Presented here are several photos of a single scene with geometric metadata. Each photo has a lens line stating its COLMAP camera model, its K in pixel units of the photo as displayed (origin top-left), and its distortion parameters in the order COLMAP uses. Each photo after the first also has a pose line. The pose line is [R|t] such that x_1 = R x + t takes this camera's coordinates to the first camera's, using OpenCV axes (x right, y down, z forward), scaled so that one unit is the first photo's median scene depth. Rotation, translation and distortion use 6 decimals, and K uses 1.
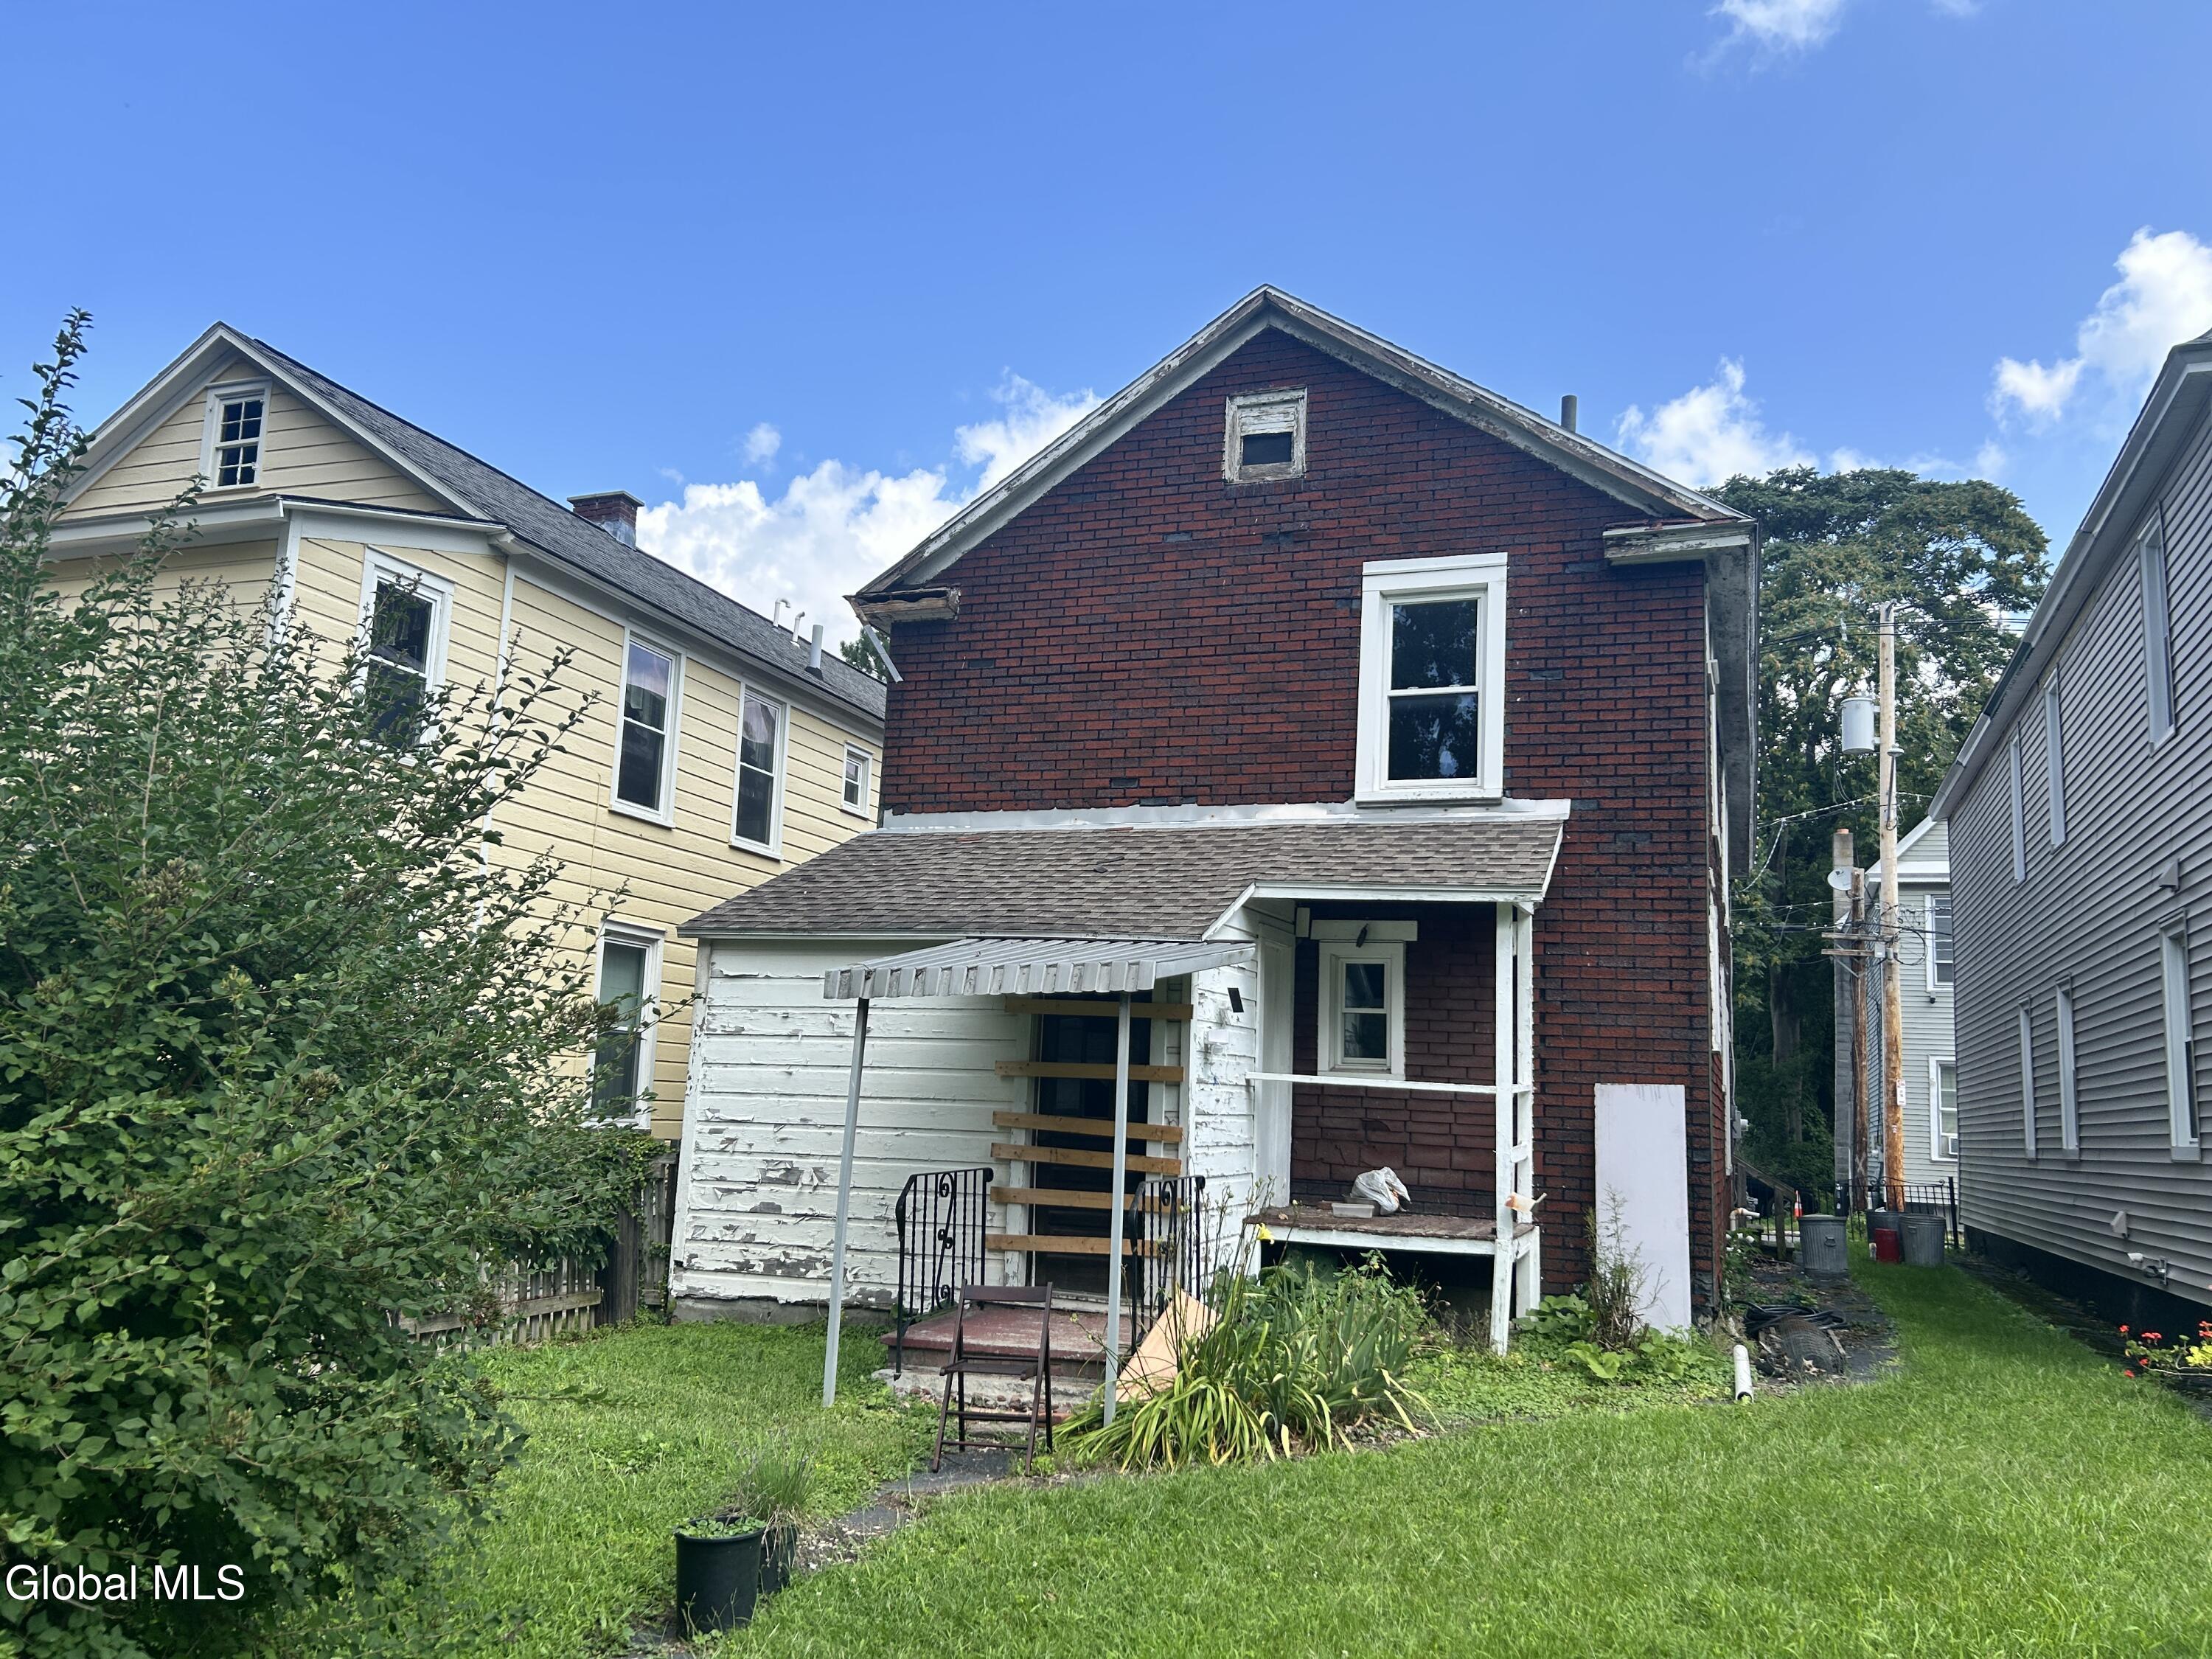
lens RADIAL K [[1667.2, 0, 1106.0], [0, 1667.2, 829.5], [0, 0, 1]] dist [0.026336, -0.039724]
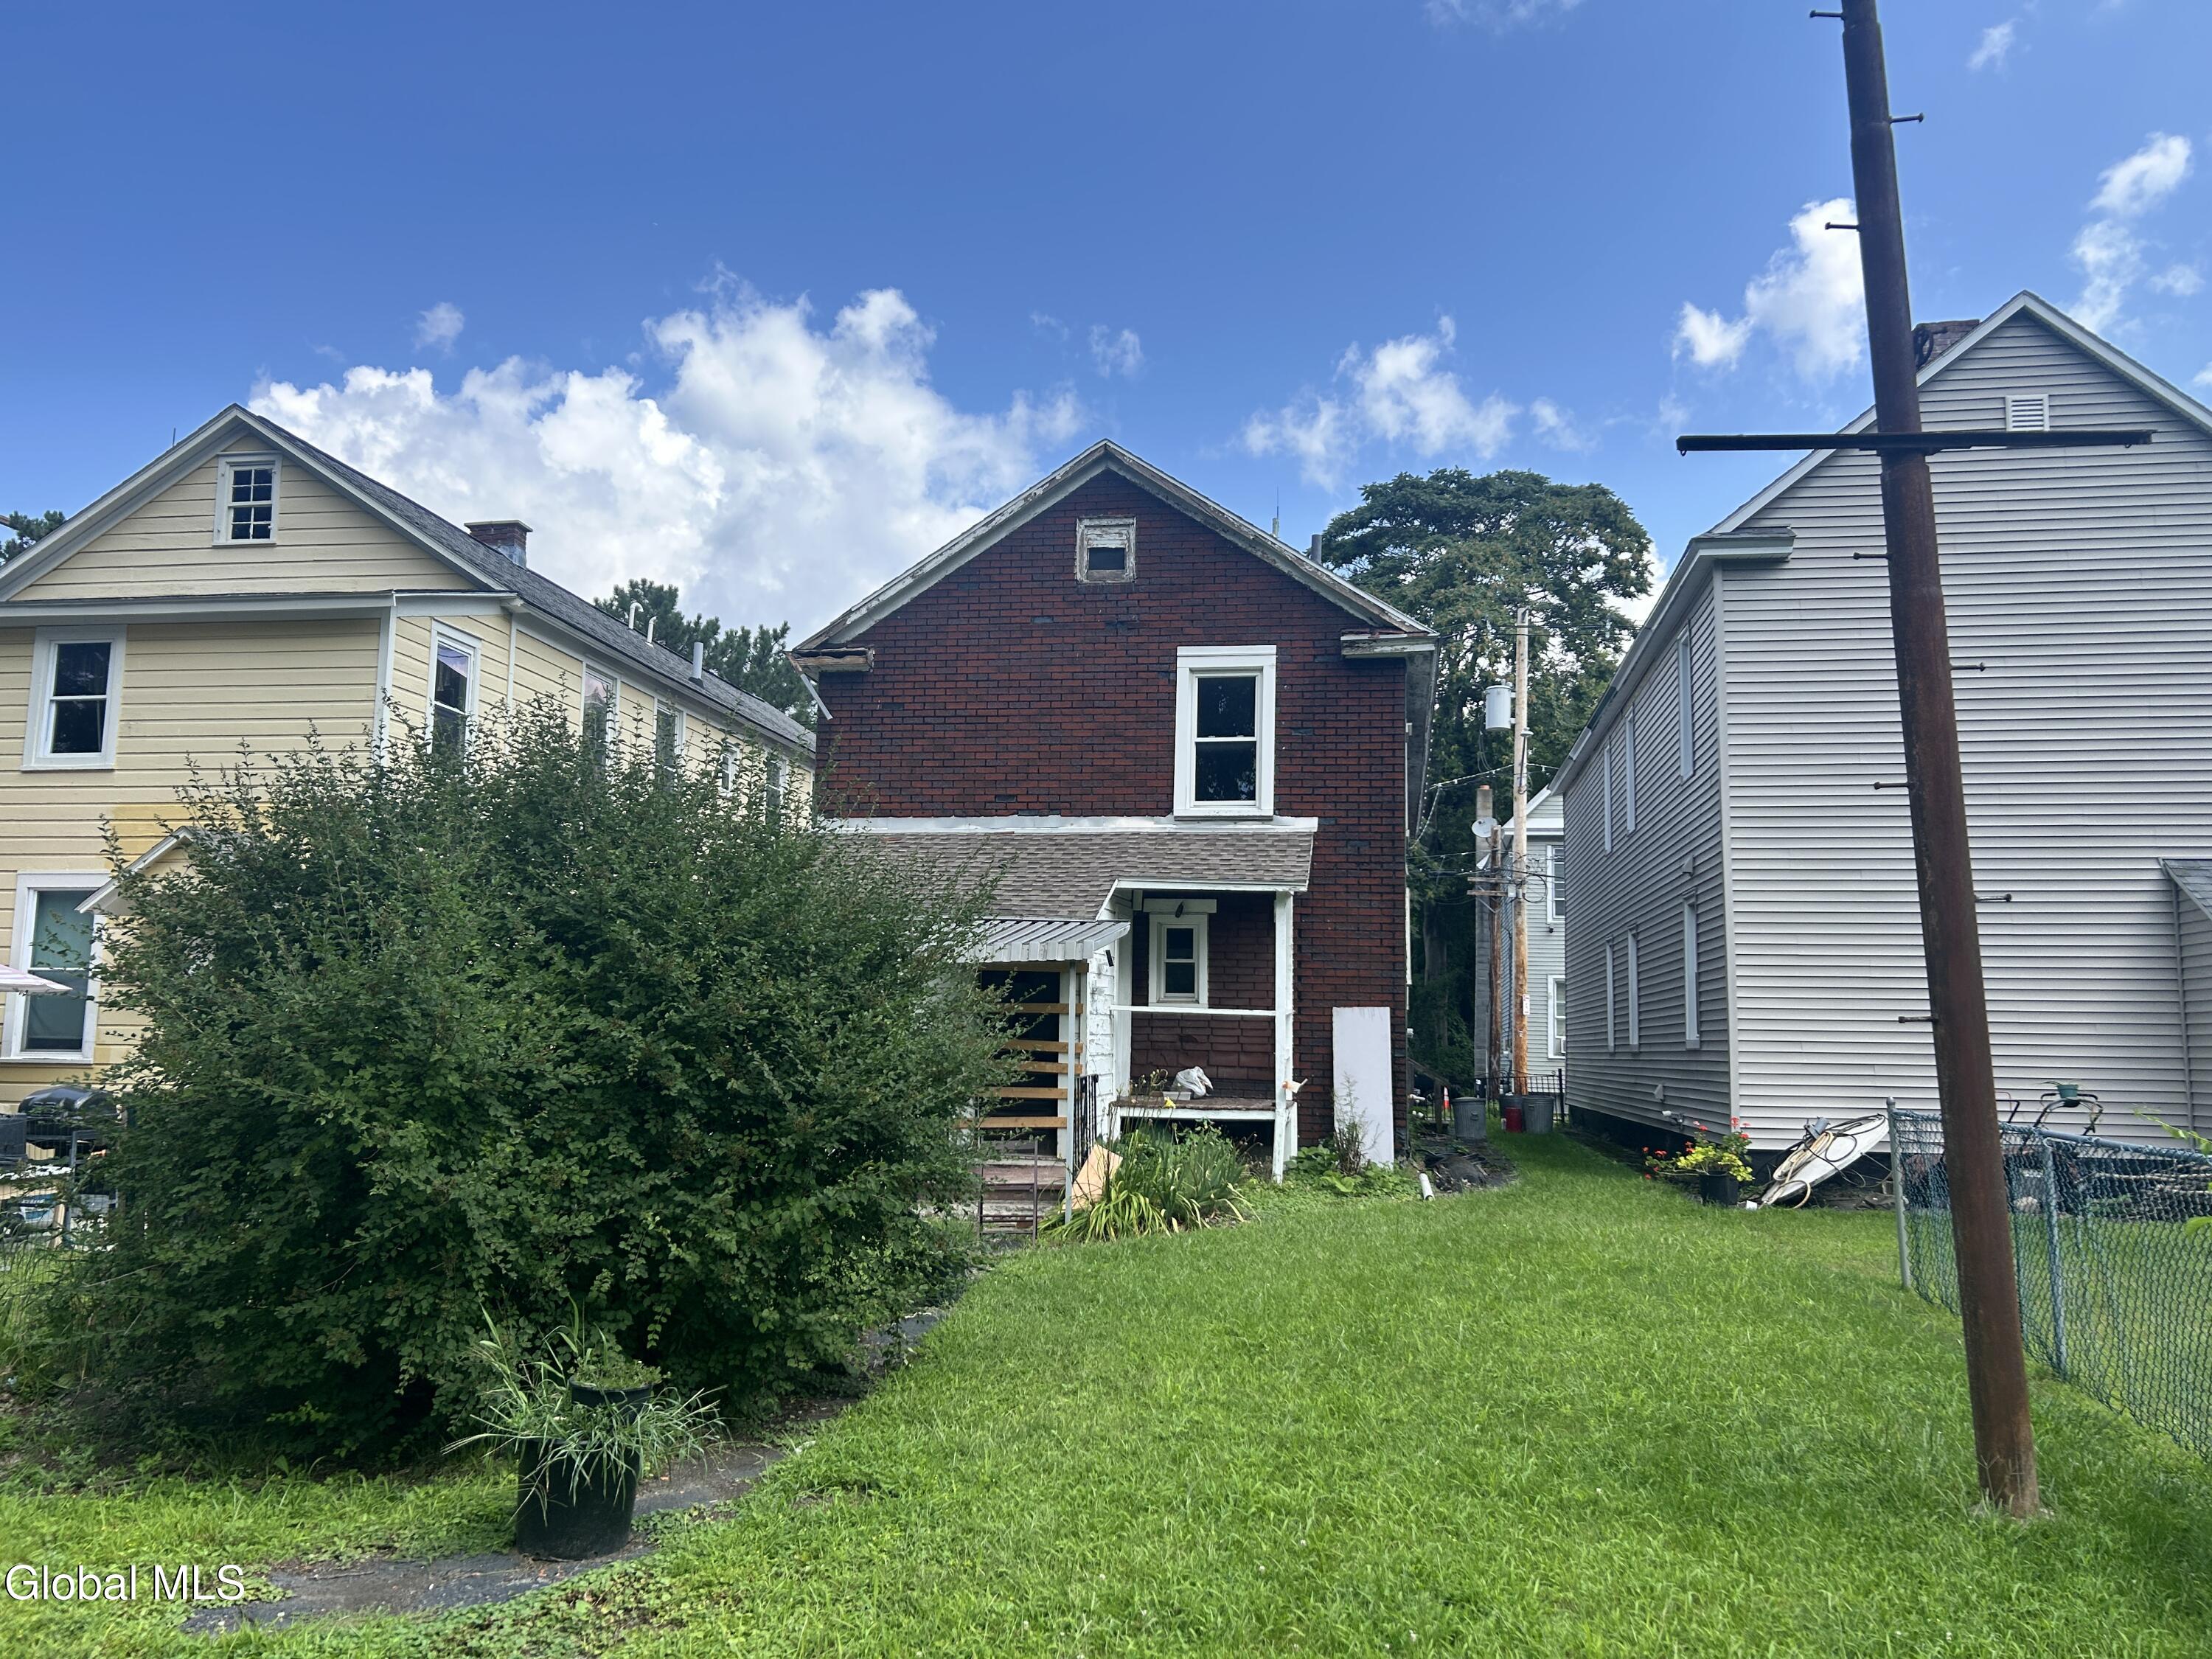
lens RADIAL K [[1677.3, 0, 1102.8], [0, 1677.3, 818.6], [0, 0, 1]] dist [0.065283, -0.072030]
pose [[0.981356, -0.000648, 0.192200, -0.176394], [-0.007080, 0.999194, 0.039521, -0.066737], [-0.192071, -0.040145, 0.980560, -0.383300]]
